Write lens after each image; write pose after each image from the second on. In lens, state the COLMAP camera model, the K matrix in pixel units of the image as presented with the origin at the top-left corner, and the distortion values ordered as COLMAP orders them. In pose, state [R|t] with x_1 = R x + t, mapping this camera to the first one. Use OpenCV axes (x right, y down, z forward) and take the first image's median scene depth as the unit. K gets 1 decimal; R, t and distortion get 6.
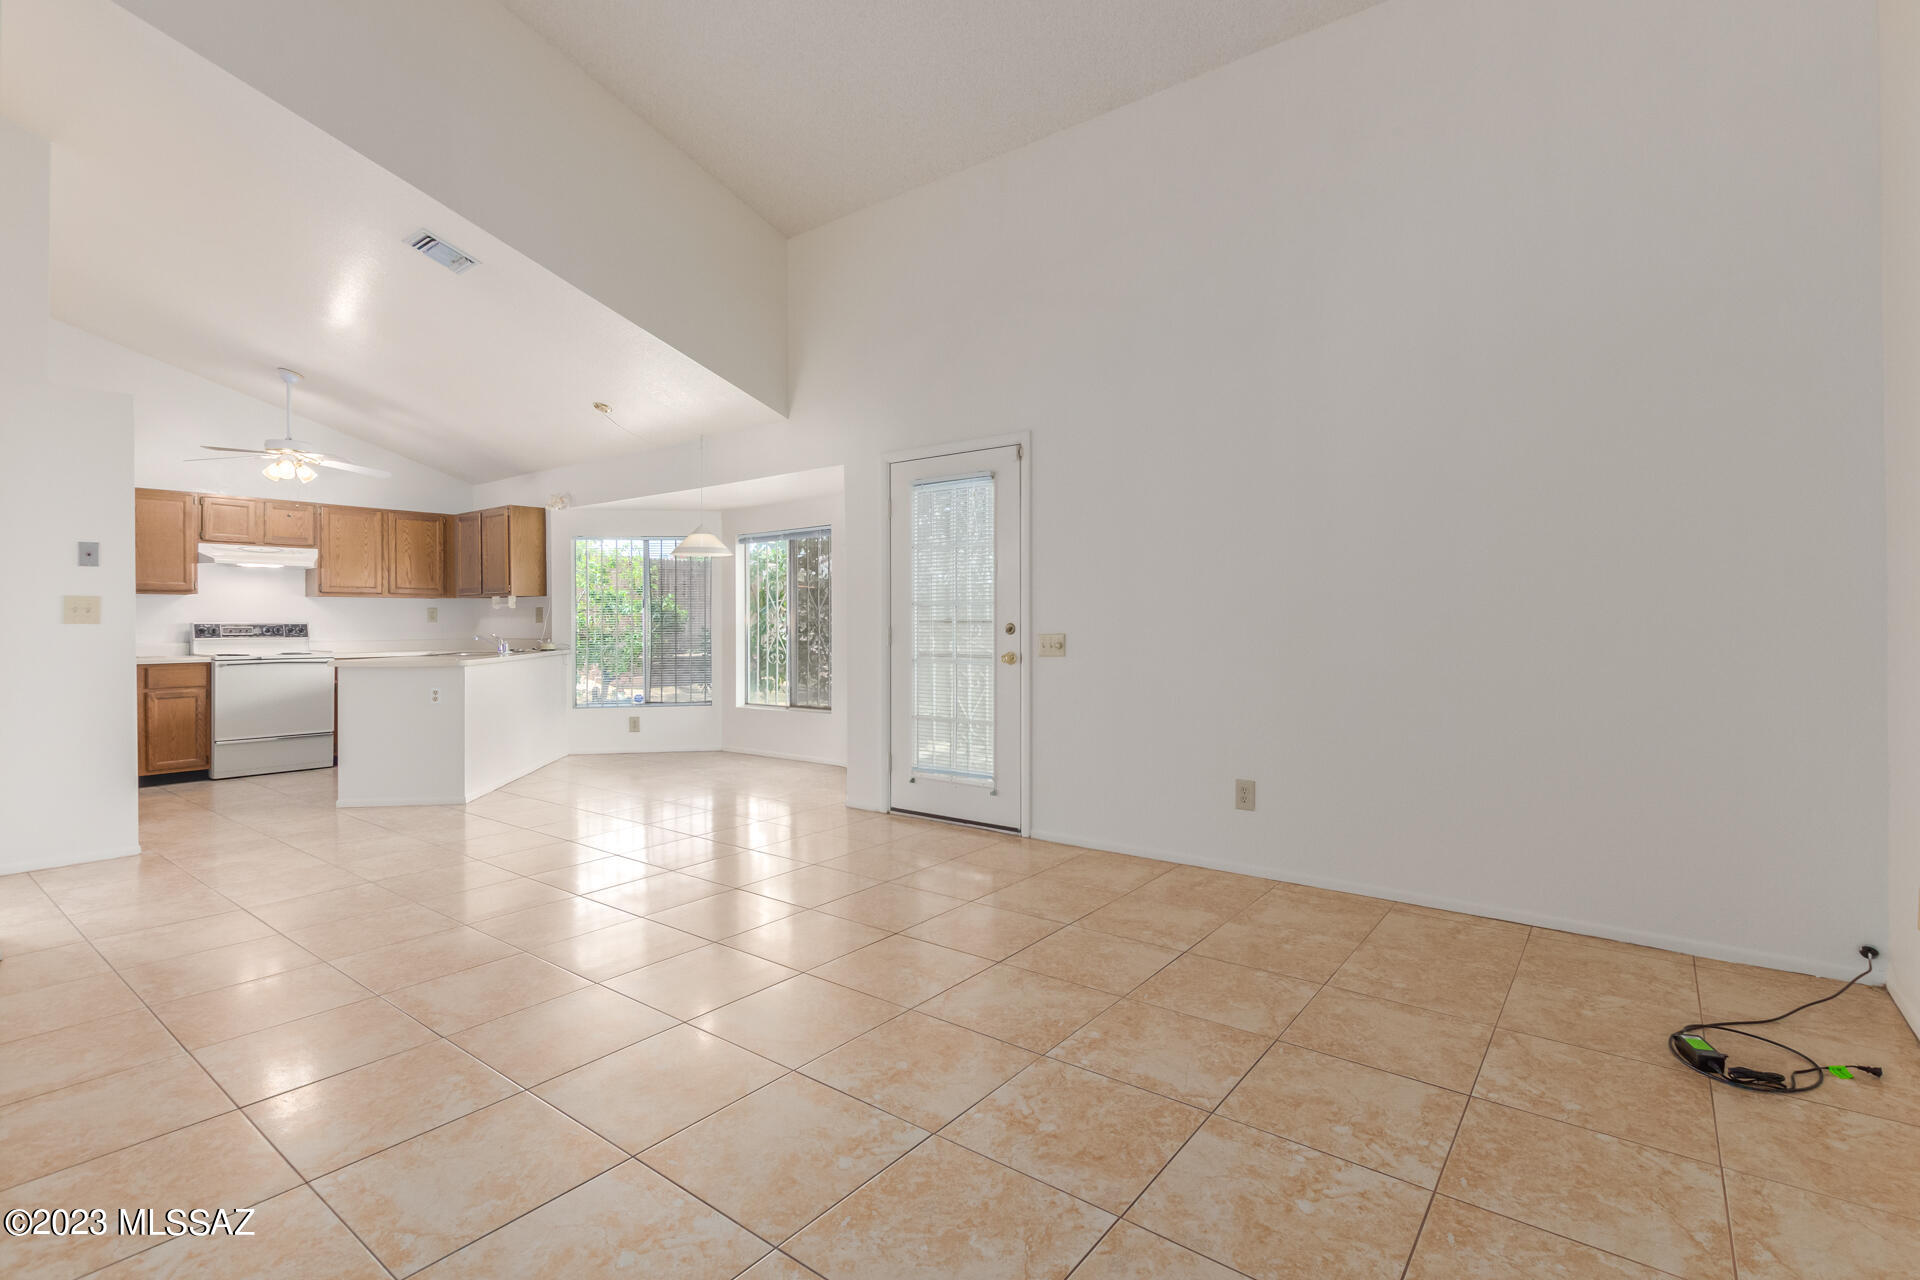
lens RADIAL K [[889.0, 0, 951.4], [0, 889.0, 621.6], [0, 0, 1]] dist [0.000797, -0.002171]
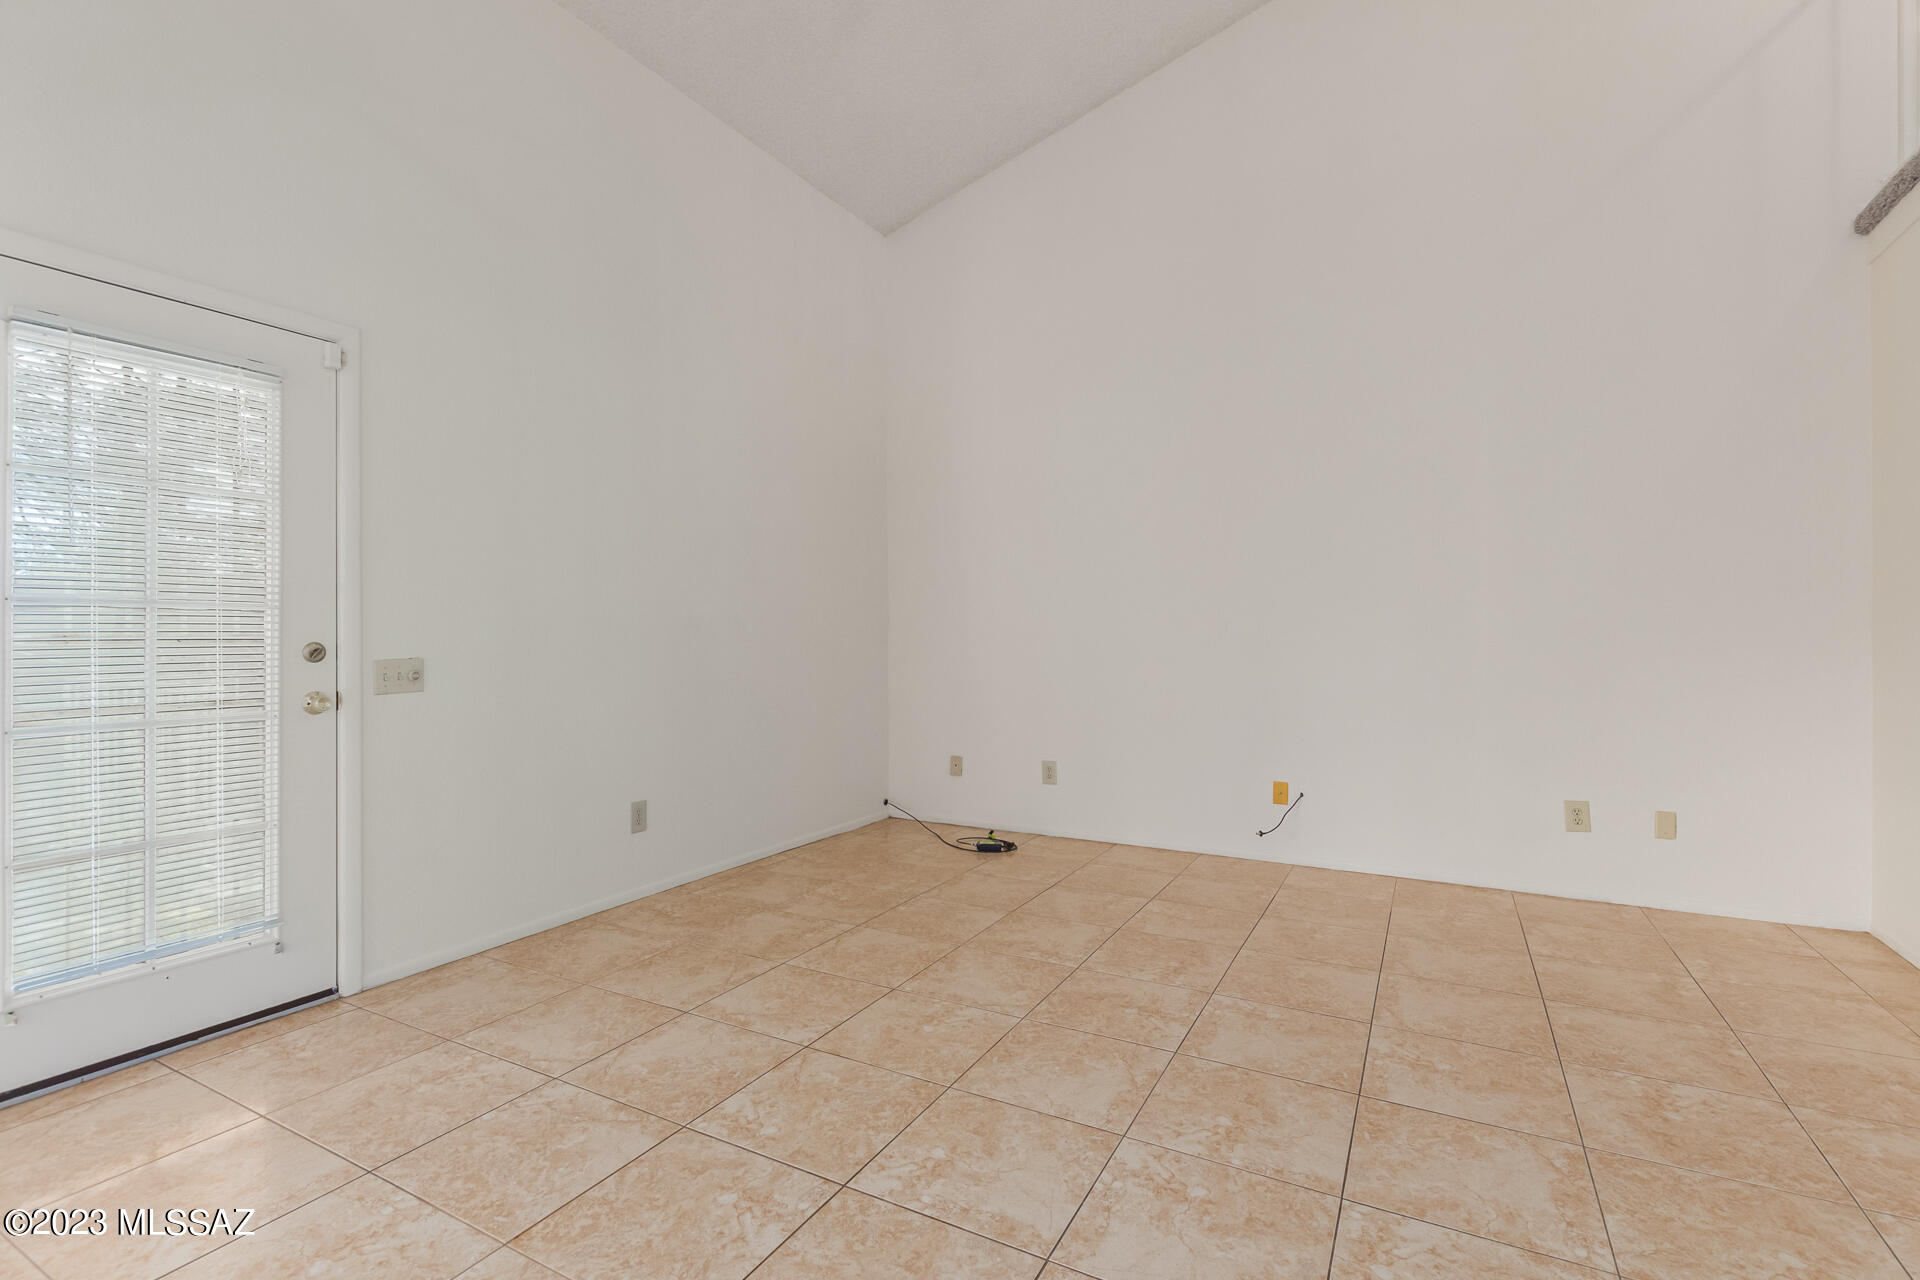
lens RADIAL K [[889.0, 0, 936.4], [0, 889.0, 641.6], [0, 0, 1]] dist [0.000797, -0.002171]
pose [[-0.145419, -0.002783, 0.989366, -0.389986], [0.004081, 0.999986, 0.003413, 0.000505], [-0.989362, 0.004534, -0.145406, 0.468197]]
